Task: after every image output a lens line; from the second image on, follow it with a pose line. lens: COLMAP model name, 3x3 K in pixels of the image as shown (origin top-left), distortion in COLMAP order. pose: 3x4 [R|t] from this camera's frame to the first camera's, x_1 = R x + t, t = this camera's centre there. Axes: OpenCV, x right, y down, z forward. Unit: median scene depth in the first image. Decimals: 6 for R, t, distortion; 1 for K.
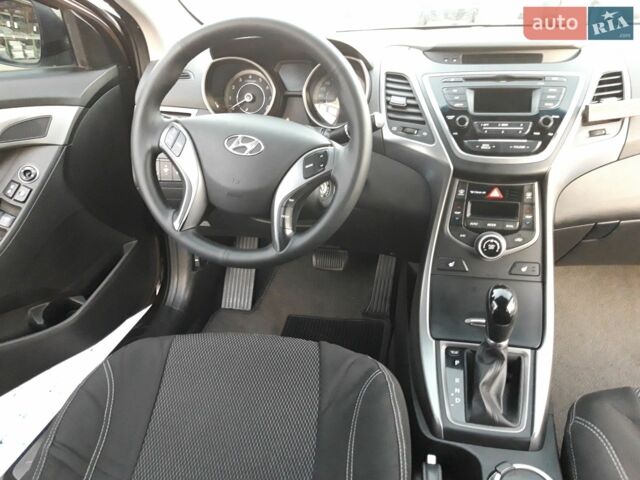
lens RADIAL K [[504.1, 0, 320.0], [0, 504.1, 240.0], [0, 0, 1]] dist [0.055094, -0.092035]
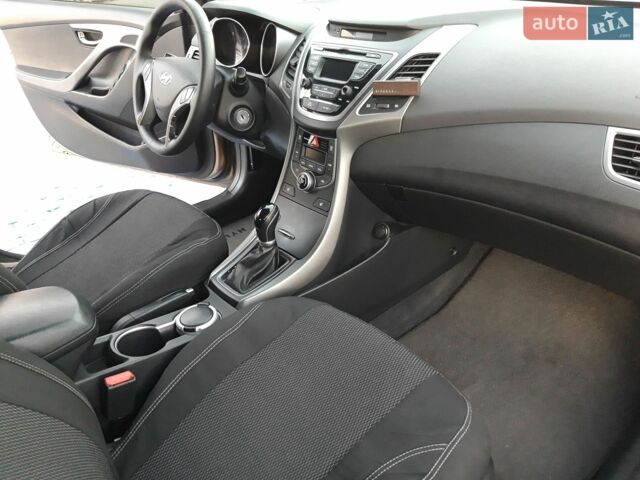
lens RADIAL K [[504.1, 0, 320.0], [0, 504.1, 240.0], [0, 0, 1]] dist [0.055094, -0.092035]
pose [[0.760469, 0.298404, -0.576751, 1.187280], [-0.244344, 0.954383, 0.171609, -0.077482], [0.601650, 0.010422, 0.798692, -0.028457]]
